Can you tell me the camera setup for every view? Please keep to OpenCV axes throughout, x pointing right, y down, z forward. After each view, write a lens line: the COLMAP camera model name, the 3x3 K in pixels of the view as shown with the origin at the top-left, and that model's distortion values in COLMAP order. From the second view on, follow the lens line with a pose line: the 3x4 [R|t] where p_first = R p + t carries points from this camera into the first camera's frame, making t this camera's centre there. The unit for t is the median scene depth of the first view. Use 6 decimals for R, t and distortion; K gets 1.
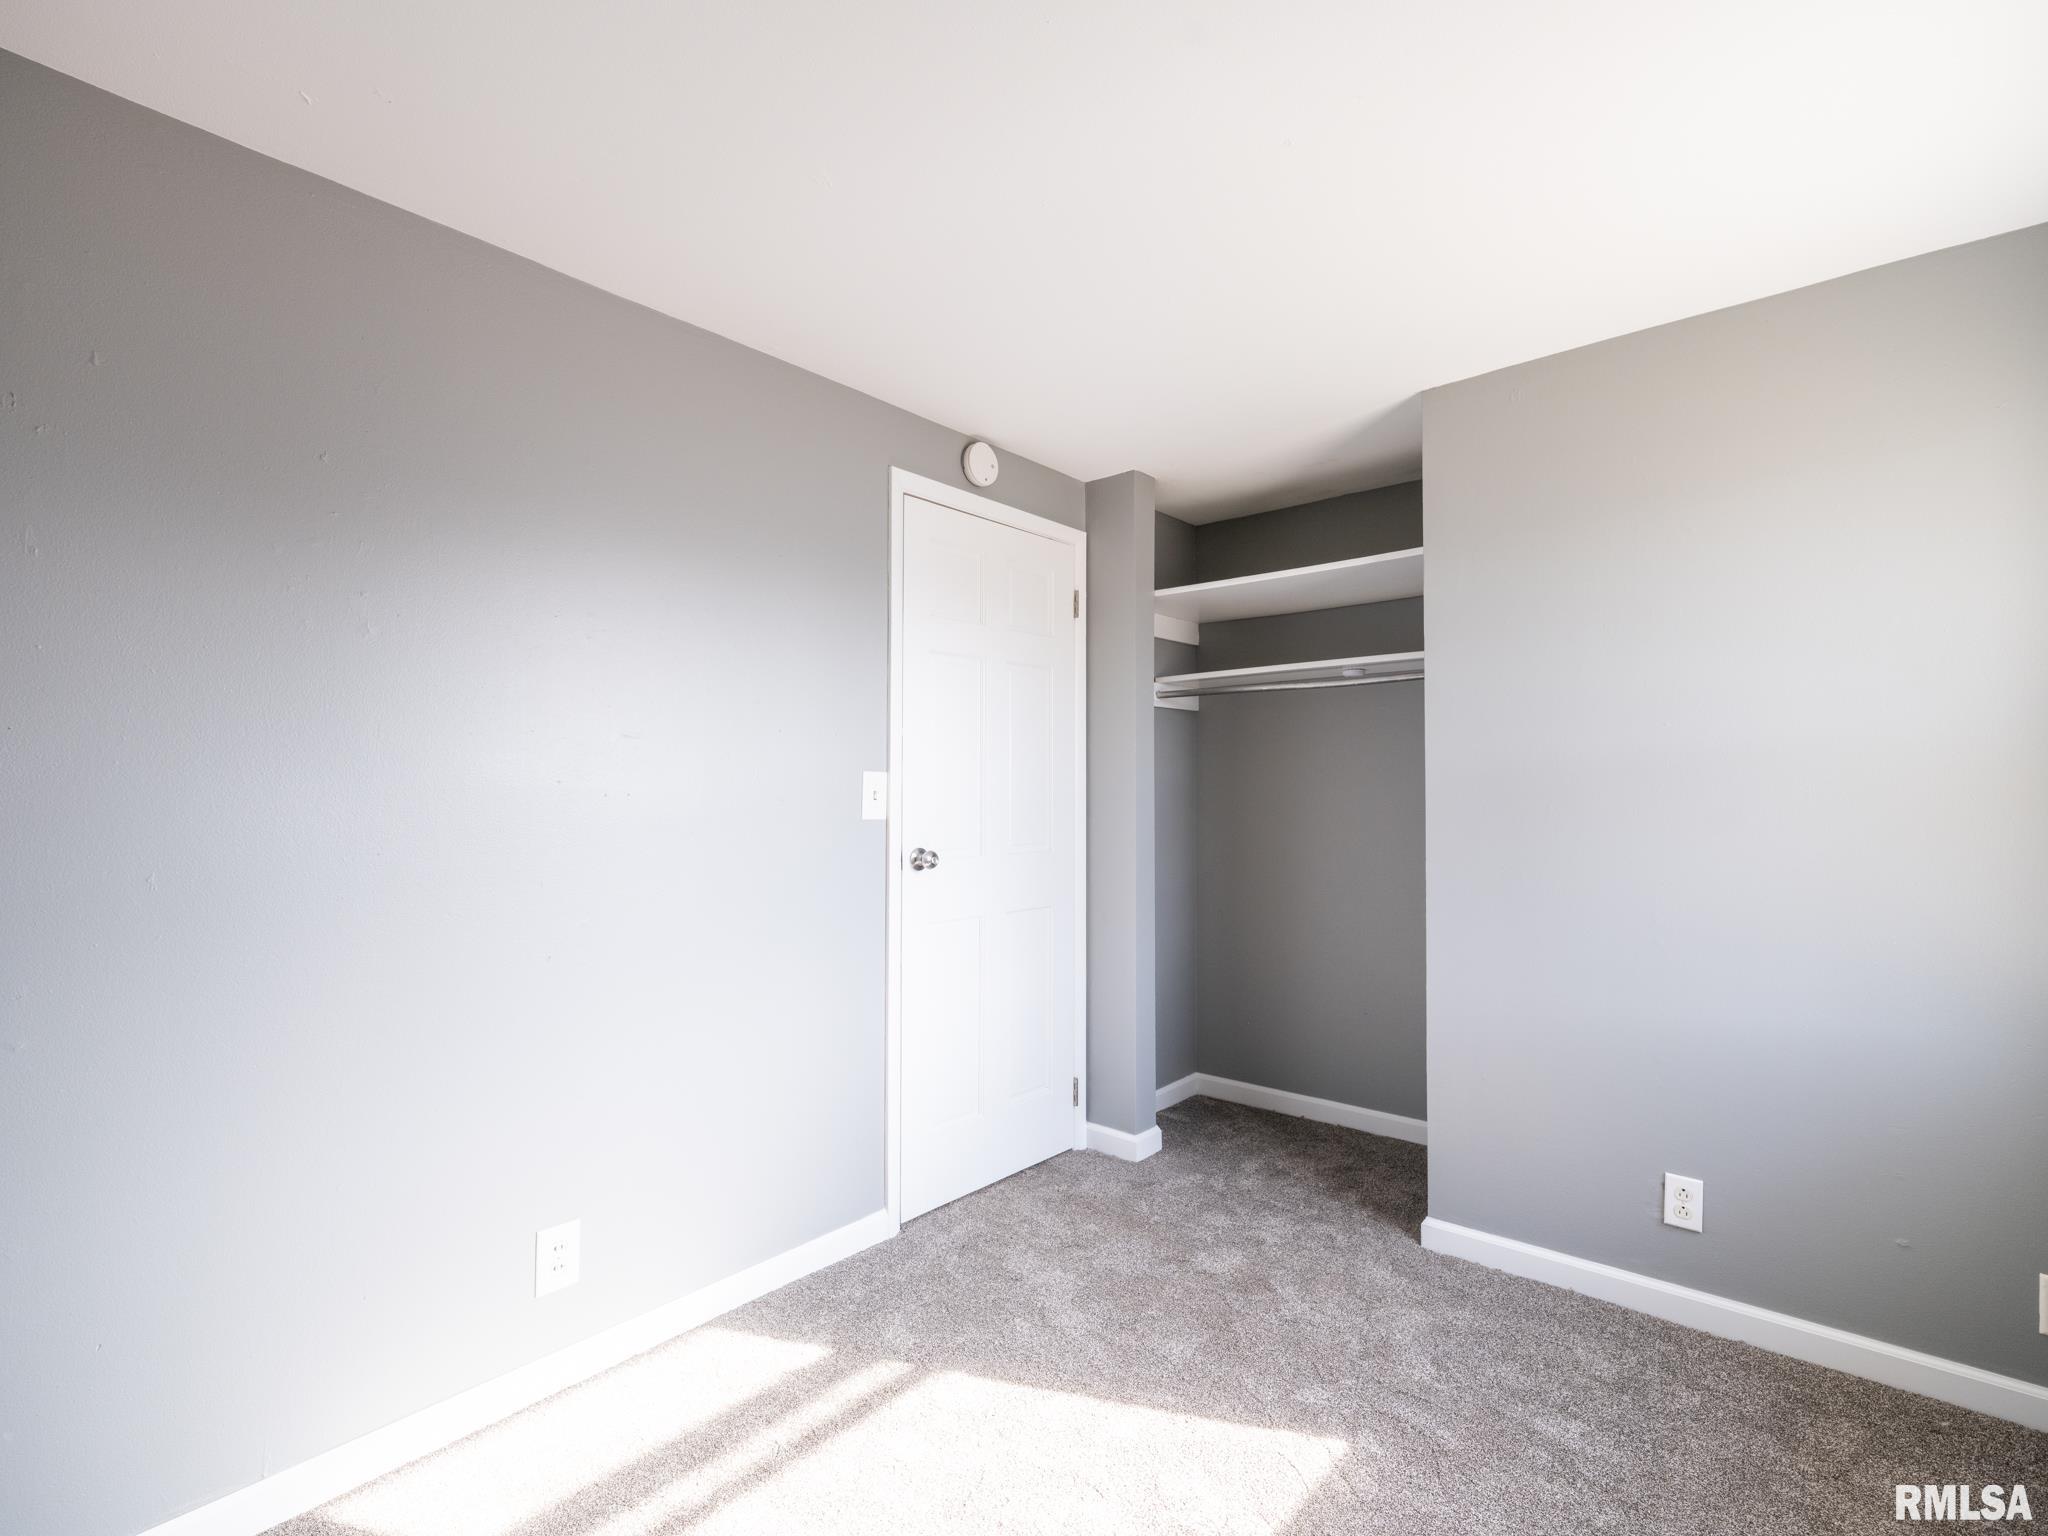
lens RADIAL K [[957.8, 0, 1018.0], [0, 957.8, 783.8], [0, 0, 1]] dist [-0.005986, 0.002701]
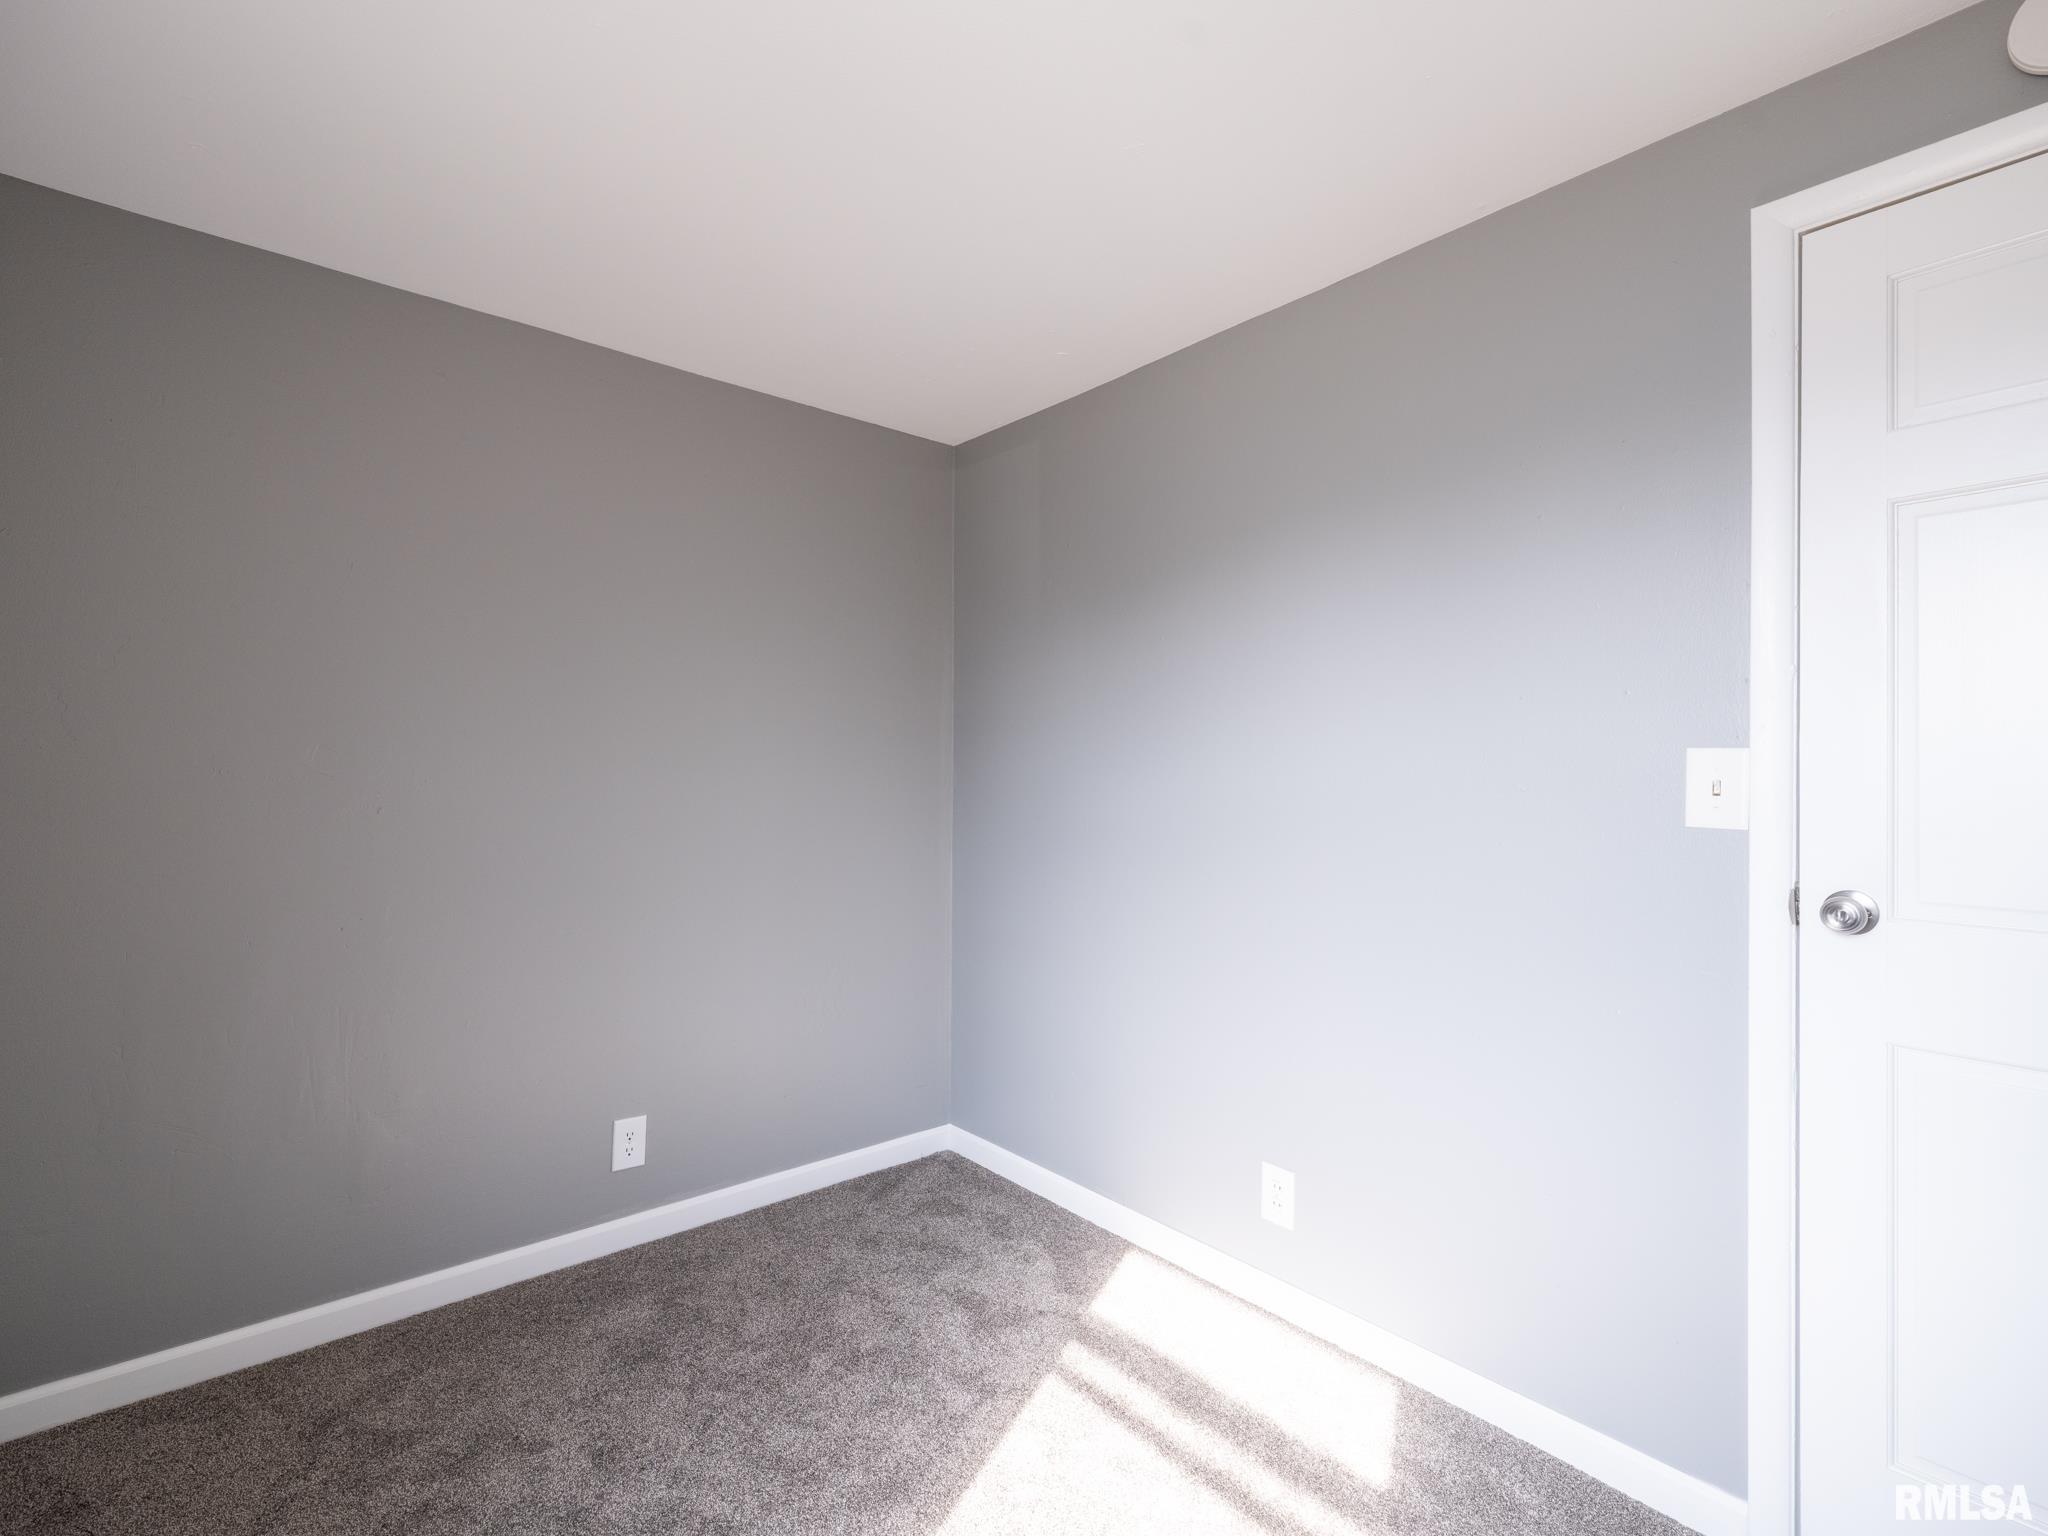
lens RADIAL K [[957.8, 0, 1028.8], [0, 957.8, 779.4], [0, 0, 1]] dist [-0.005986, 0.002701]
pose [[-0.148877, 0.010301, -0.988802, 0.546310], [0.004732, 0.999942, 0.009705, -0.001244], [0.988844, -0.003235, -0.148917, 0.730392]]
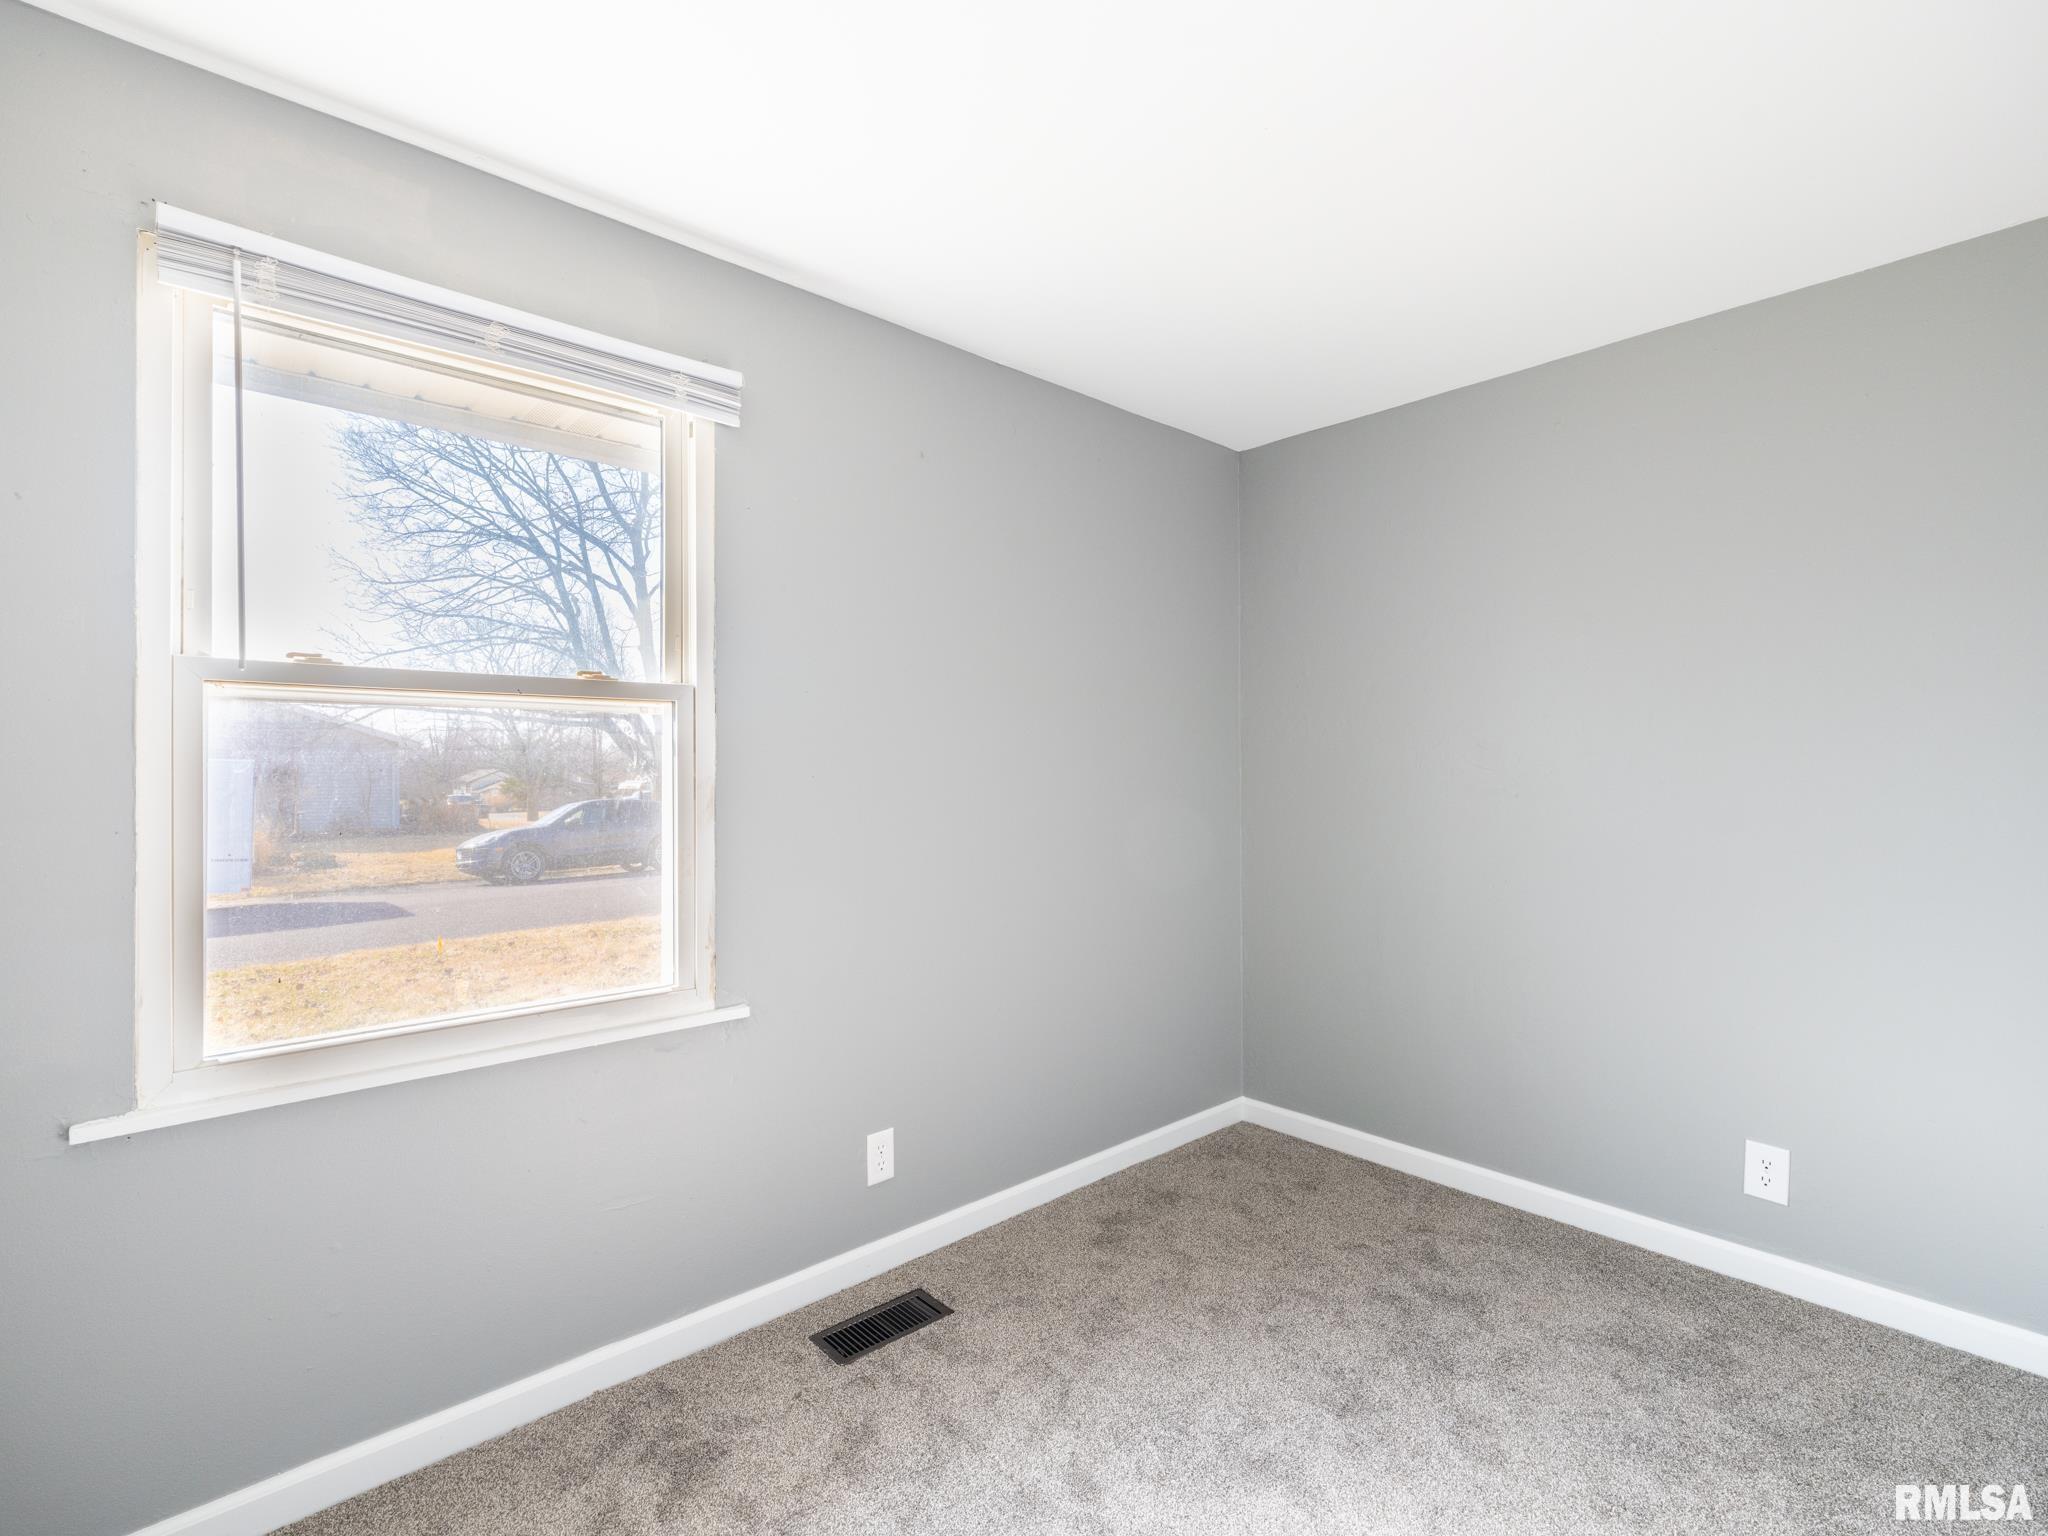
lens RADIAL K [[957.8, 0, 1022.4], [0, 957.8, 765.1], [0, 0, 1]] dist [-0.005986, 0.002701]
pose [[-0.994126, 0.003868, 0.108157, 0.229414], [0.003393, 0.999984, -0.004577, 0.001926], [-0.108173, -0.004183, -0.994123, 1.143699]]
